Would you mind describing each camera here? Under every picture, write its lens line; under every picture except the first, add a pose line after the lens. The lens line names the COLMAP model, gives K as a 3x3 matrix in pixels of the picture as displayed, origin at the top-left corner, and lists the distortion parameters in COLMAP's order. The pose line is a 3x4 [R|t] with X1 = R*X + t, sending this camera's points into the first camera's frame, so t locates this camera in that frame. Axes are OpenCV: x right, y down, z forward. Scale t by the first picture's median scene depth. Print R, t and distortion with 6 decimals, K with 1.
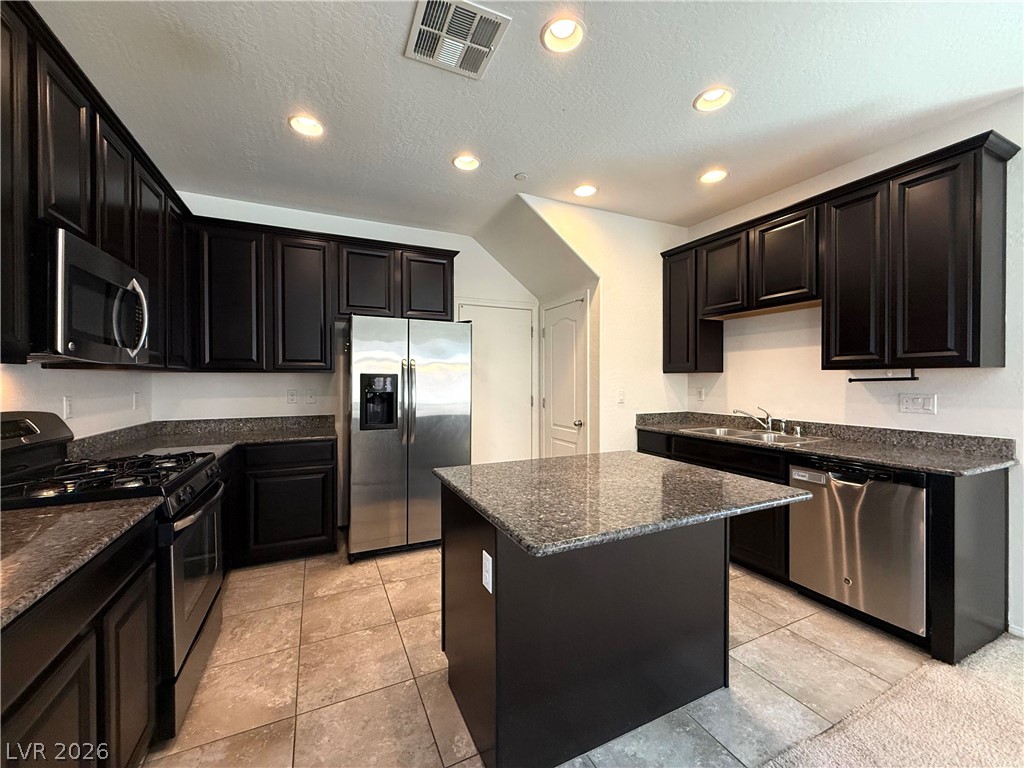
lens RADIAL K [[412.1, 0, 512.0], [0, 412.1, 384.0], [0, 0, 1]] dist [0.001357, 0.000369]
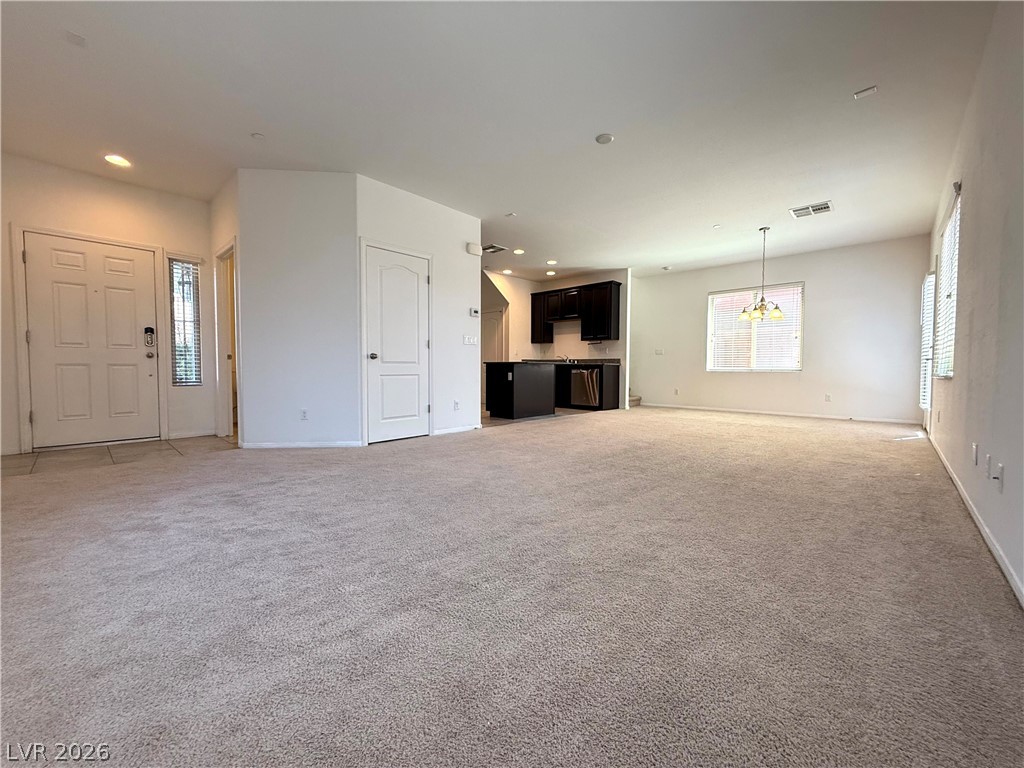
lens RADIAL K [[412.1, 0, 512.0], [0, 412.1, 384.0], [0, 0, 1]] dist [0.001357, 0.000369]
pose [[0.929589, -0.011234, 0.368427, -0.751237], [-0.001545, 0.999408, 0.034373, 0.155613], [-0.368595, -0.032522, 0.929021, -1.446978]]
